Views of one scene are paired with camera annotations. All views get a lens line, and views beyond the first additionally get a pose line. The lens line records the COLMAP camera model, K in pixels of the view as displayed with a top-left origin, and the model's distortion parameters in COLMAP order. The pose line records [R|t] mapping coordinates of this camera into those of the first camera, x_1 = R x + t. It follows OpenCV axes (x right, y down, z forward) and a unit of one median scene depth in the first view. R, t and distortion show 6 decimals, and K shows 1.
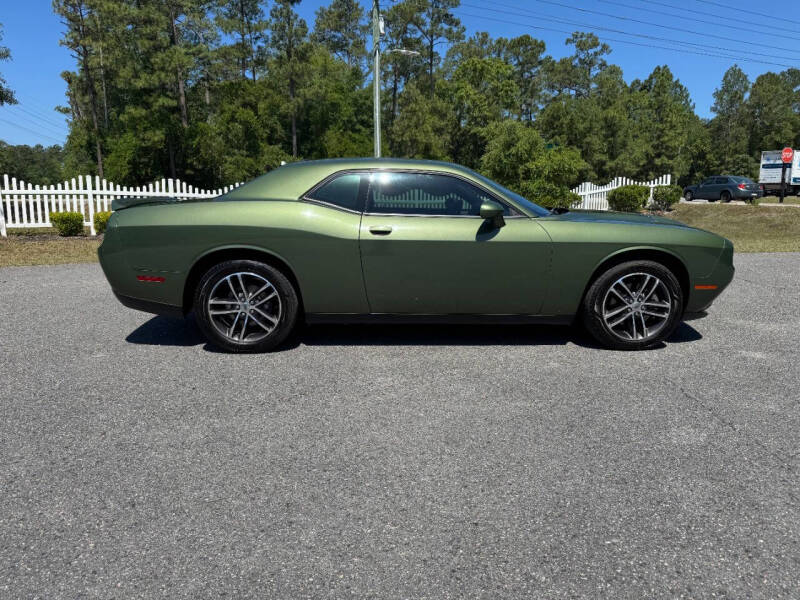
lens RADIAL K [[567.6, 0, 399.5], [0, 567.6, 294.7], [0, 0, 1]] dist [0.008767, -0.012543]
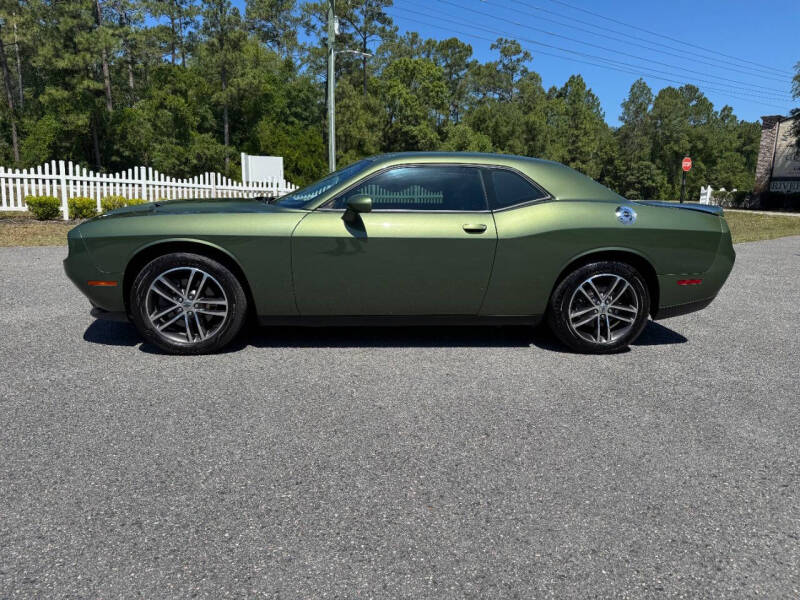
lens RADIAL K [[568.4, 0, 400.0], [0, 568.4, 300.0], [0, 0, 1]] dist [0.004611, -0.008942]
pose [[0.989918, 0.003619, 0.141593, -0.024644], [-0.006008, 0.999847, 0.016449, 0.004702], [-0.141511, -0.017134, 0.989788, -0.024134]]
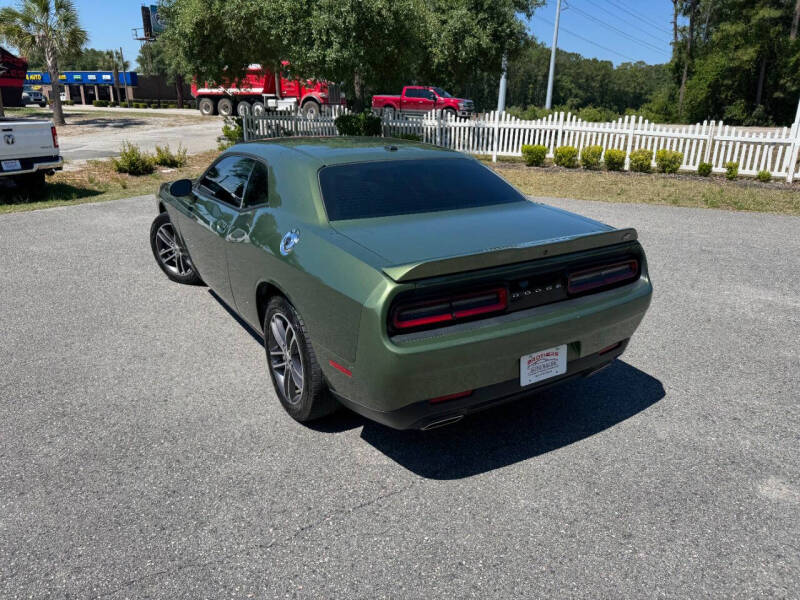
lens RADIAL K [[568.5, 0, 405.9], [0, 568.5, 295.3], [0, 0, 1]] dist [0.005032, -0.007975]
pose [[0.561828, 0.268589, -0.782438, 0.066624], [-0.160543, 0.963244, 0.215377, -0.014208], [0.811526, 0.004610, 0.584298, 0.025853]]
